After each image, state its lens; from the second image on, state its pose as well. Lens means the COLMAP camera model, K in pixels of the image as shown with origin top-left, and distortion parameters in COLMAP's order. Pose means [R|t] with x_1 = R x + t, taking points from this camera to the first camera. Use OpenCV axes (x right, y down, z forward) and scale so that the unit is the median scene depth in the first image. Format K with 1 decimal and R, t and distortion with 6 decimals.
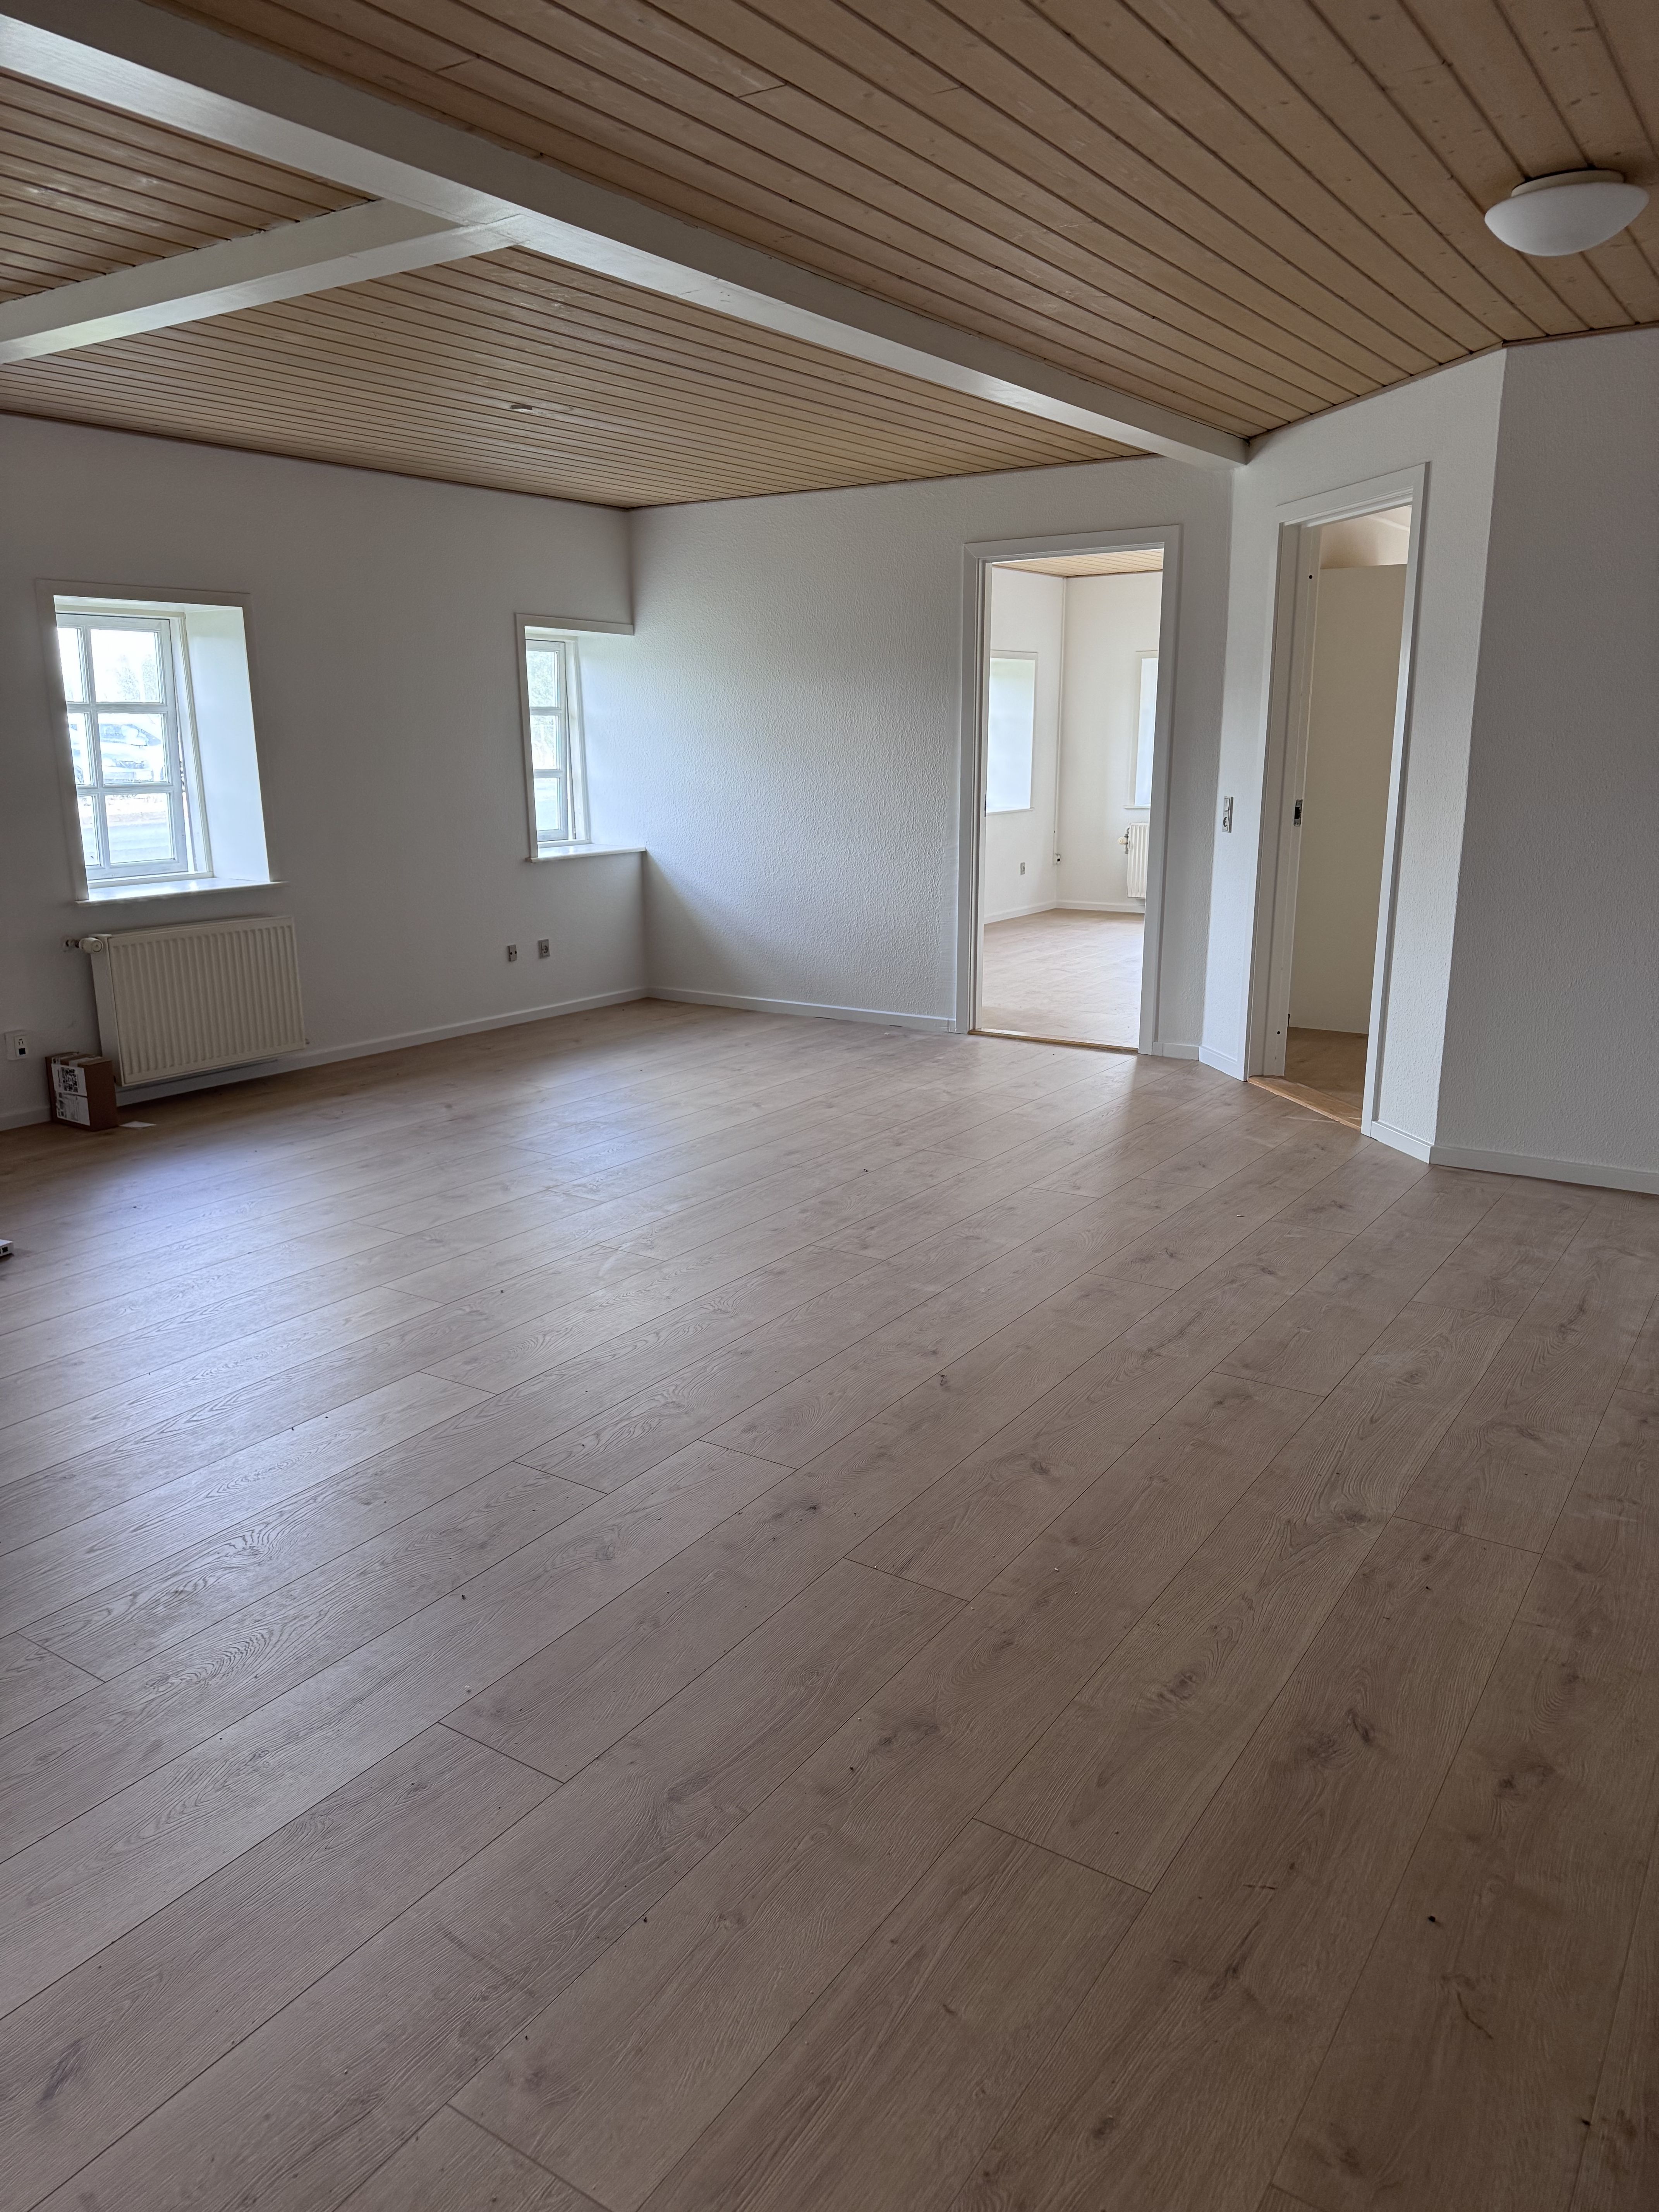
lens RADIAL K [[1538.6, 0, 813.1], [0, 1538.6, 1107.6], [0, 0, 1]] dist [0.009007, -0.005041]
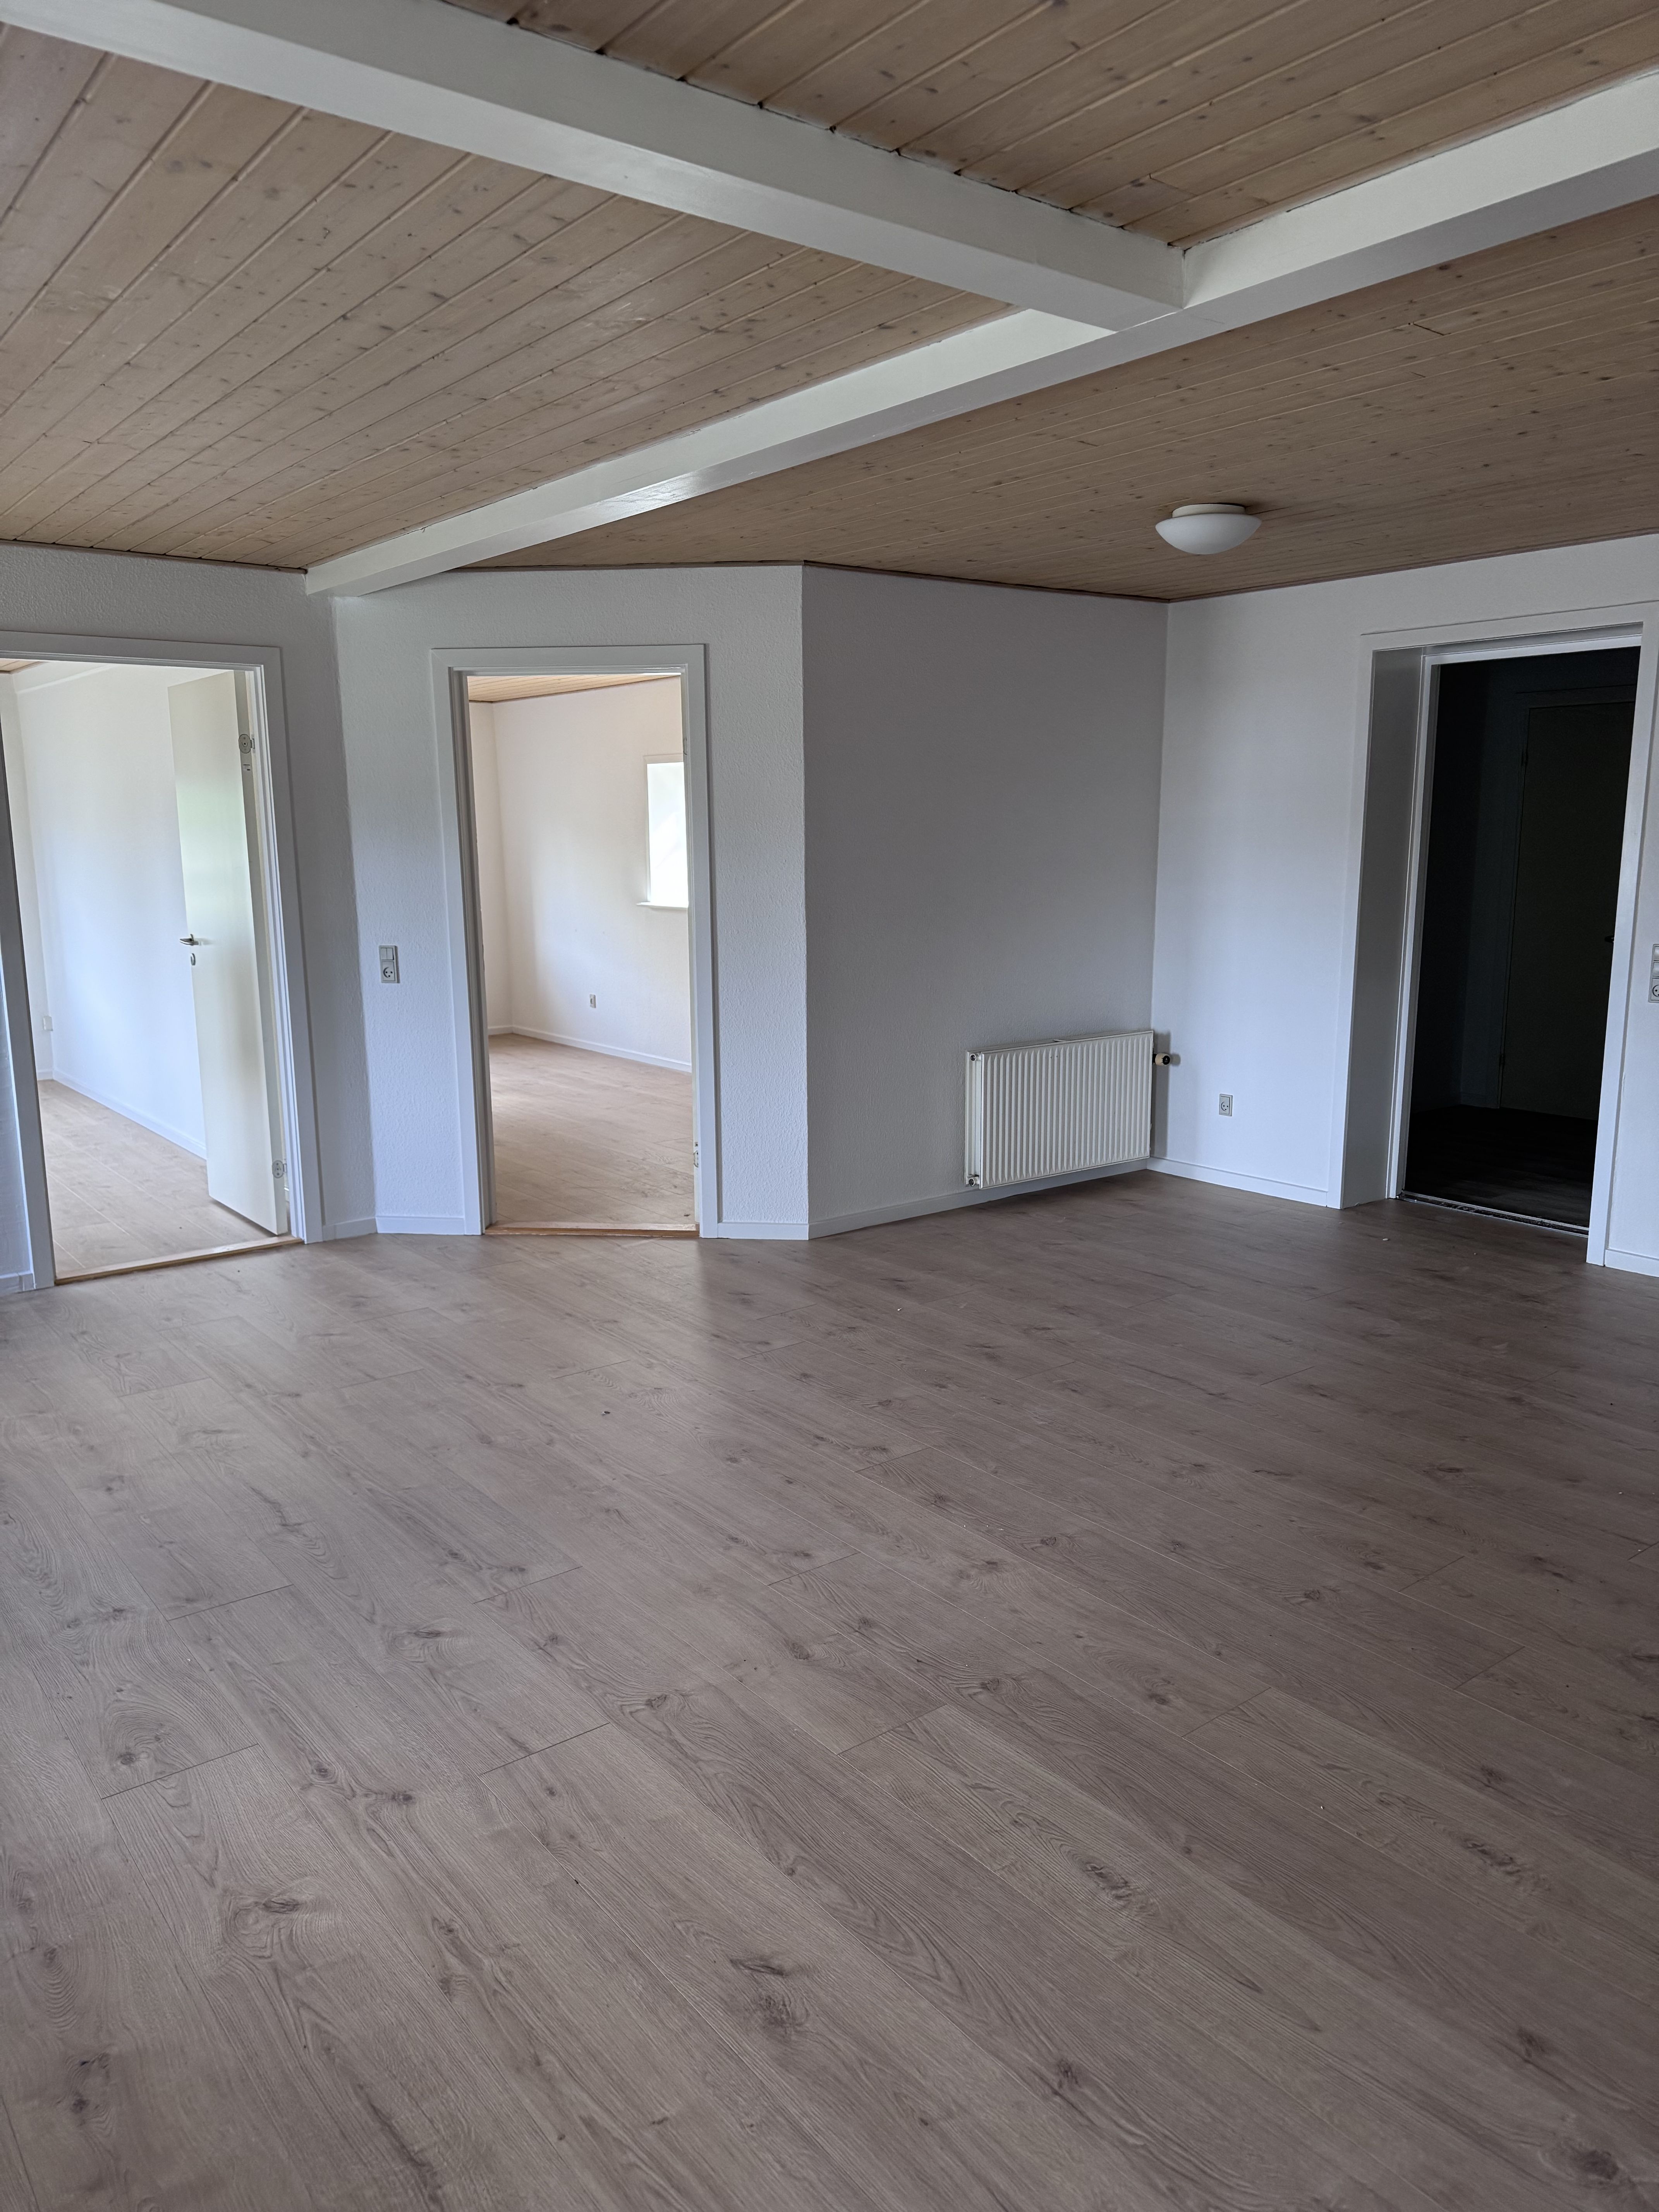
lens RADIAL K [[1538.6, 0, 813.1], [0, 1538.6, 1107.6], [0, 0, 1]] dist [0.009007, -0.005041]
pose [[0.331041, -0.169654, 0.928240, -1.177549], [0.233244, 0.967892, 0.093719, -0.298990], [-0.914335, 0.185481, 0.359983, 0.996872]]
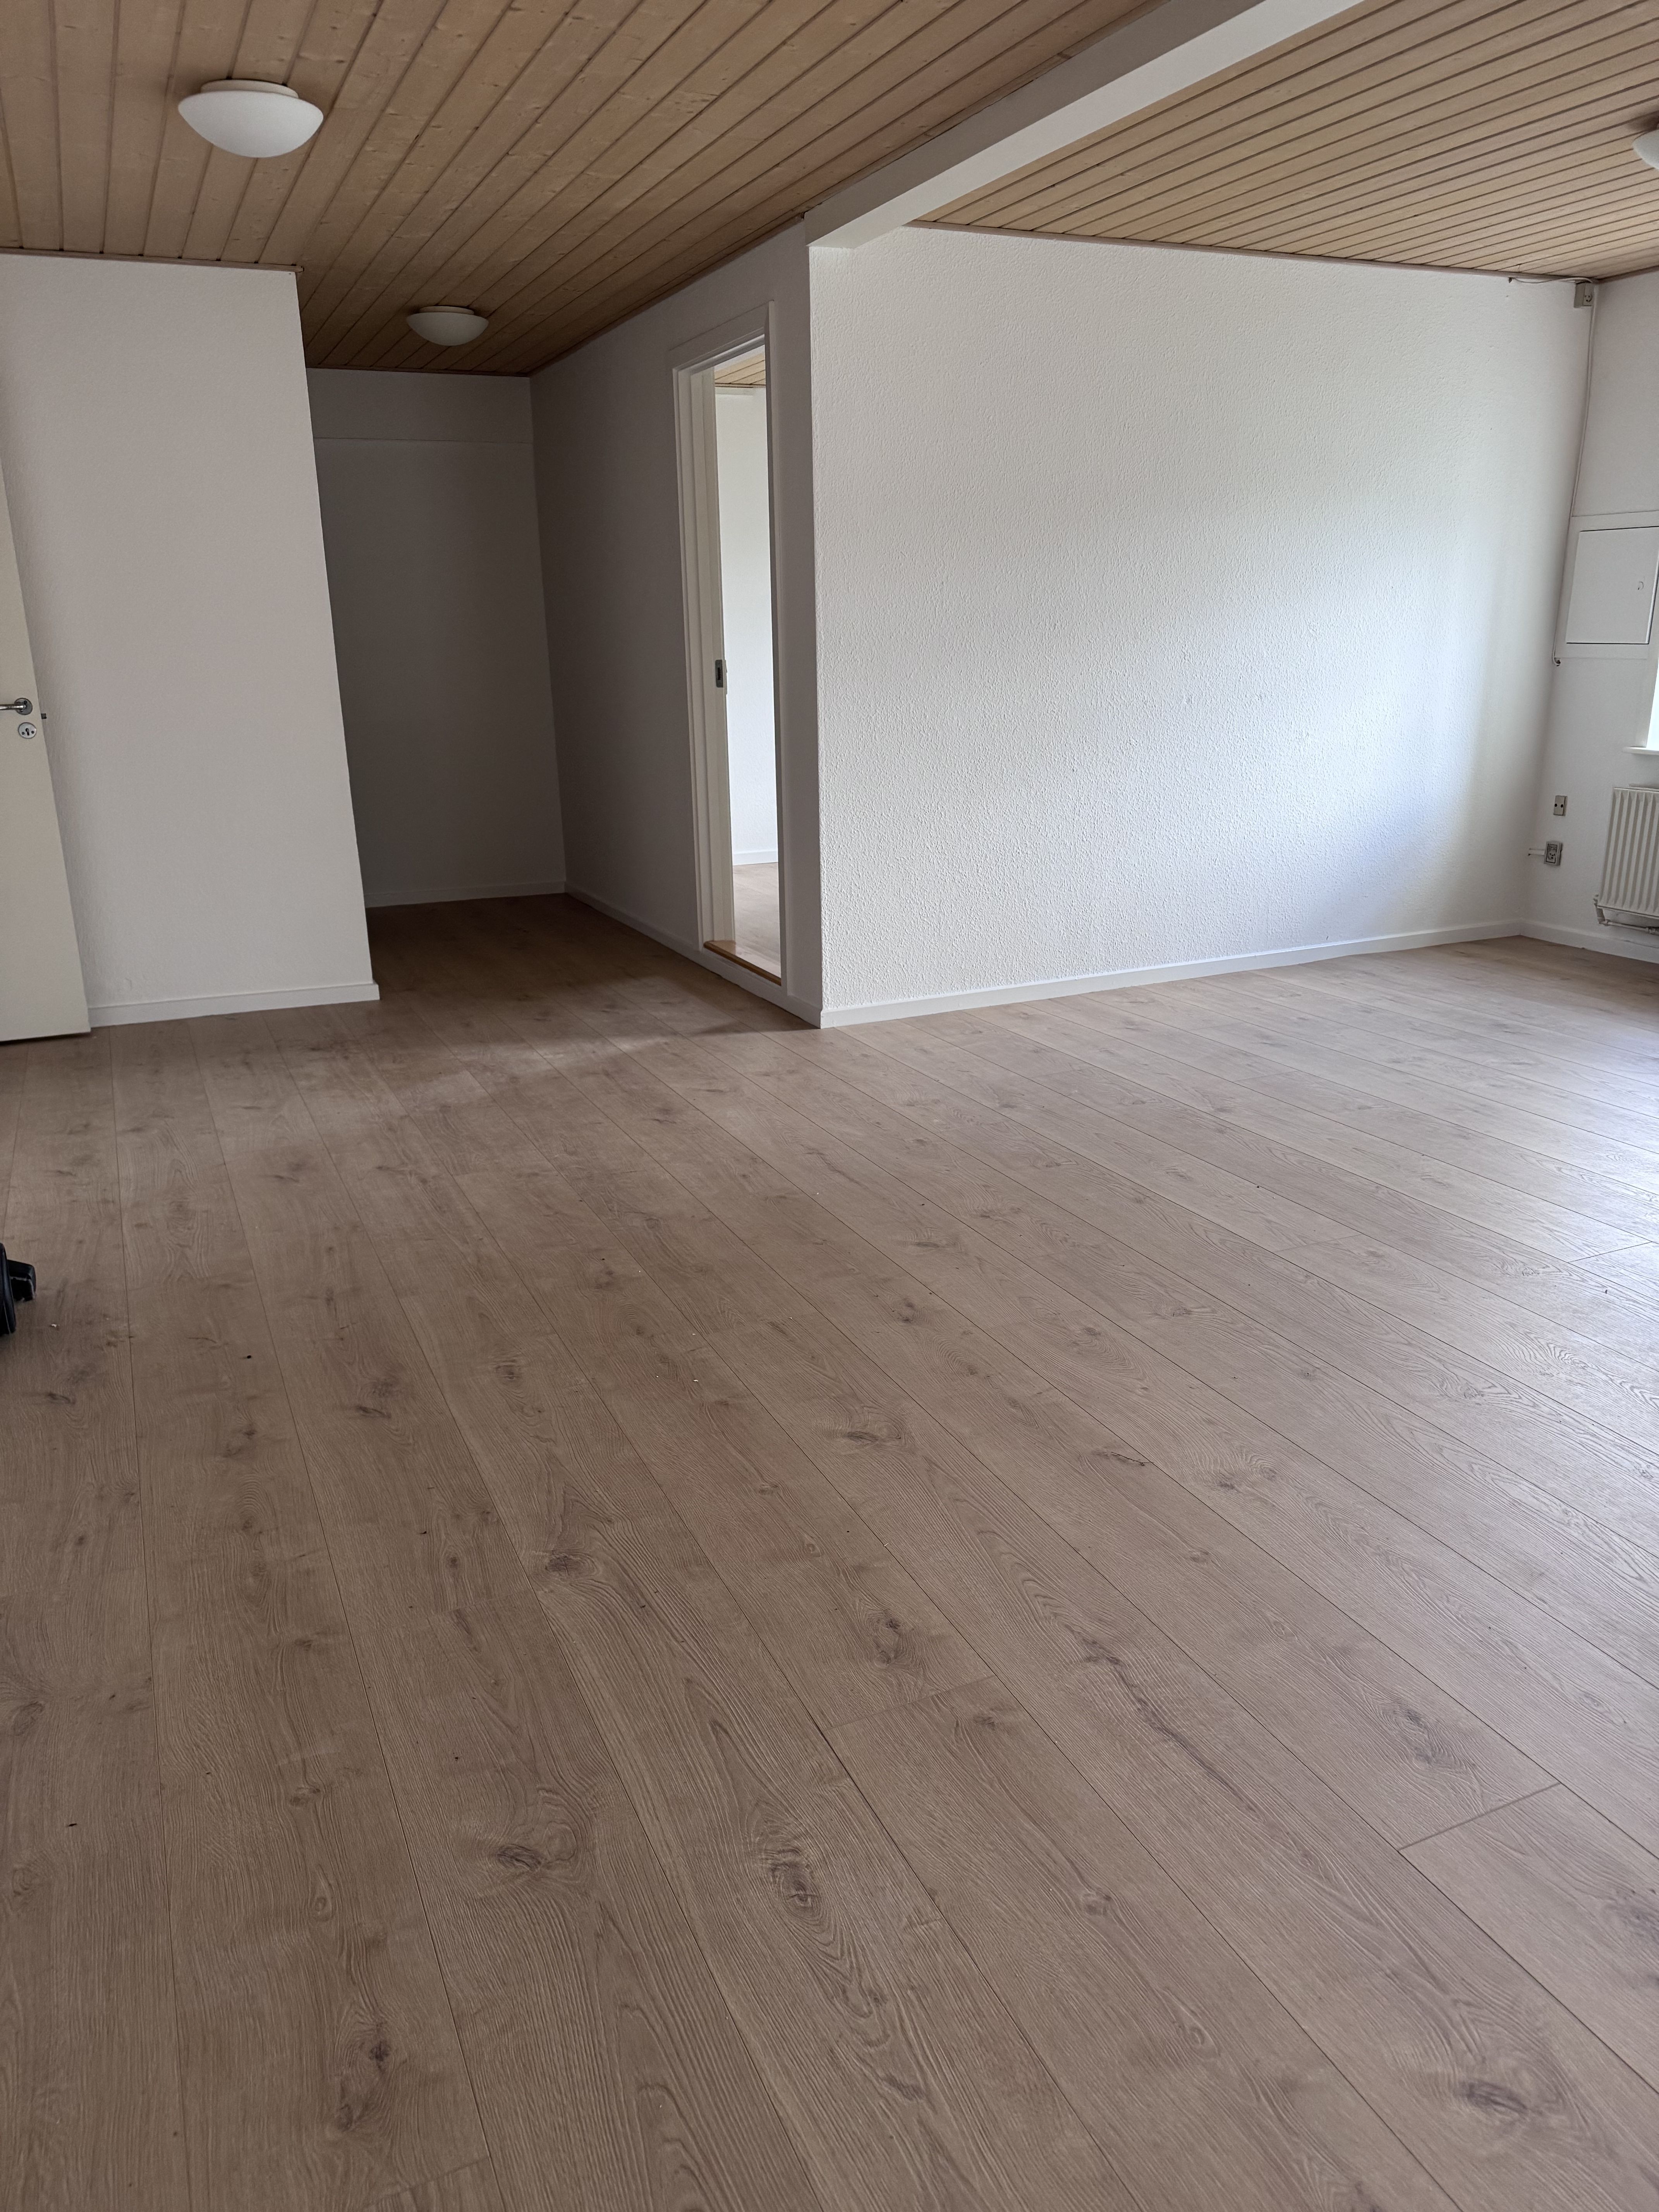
lens RADIAL K [[1614.2, 0, 854.4], [0, 1614.2, 1109.4], [0, 0, 1]] dist [0.081937, -0.053098]
pose [[-0.511942, 0.269148, -0.815766, 0.878022], [-0.196112, 0.887950, 0.416036, -0.323353], [0.836335, 0.372967, -0.401795, 1.337296]]
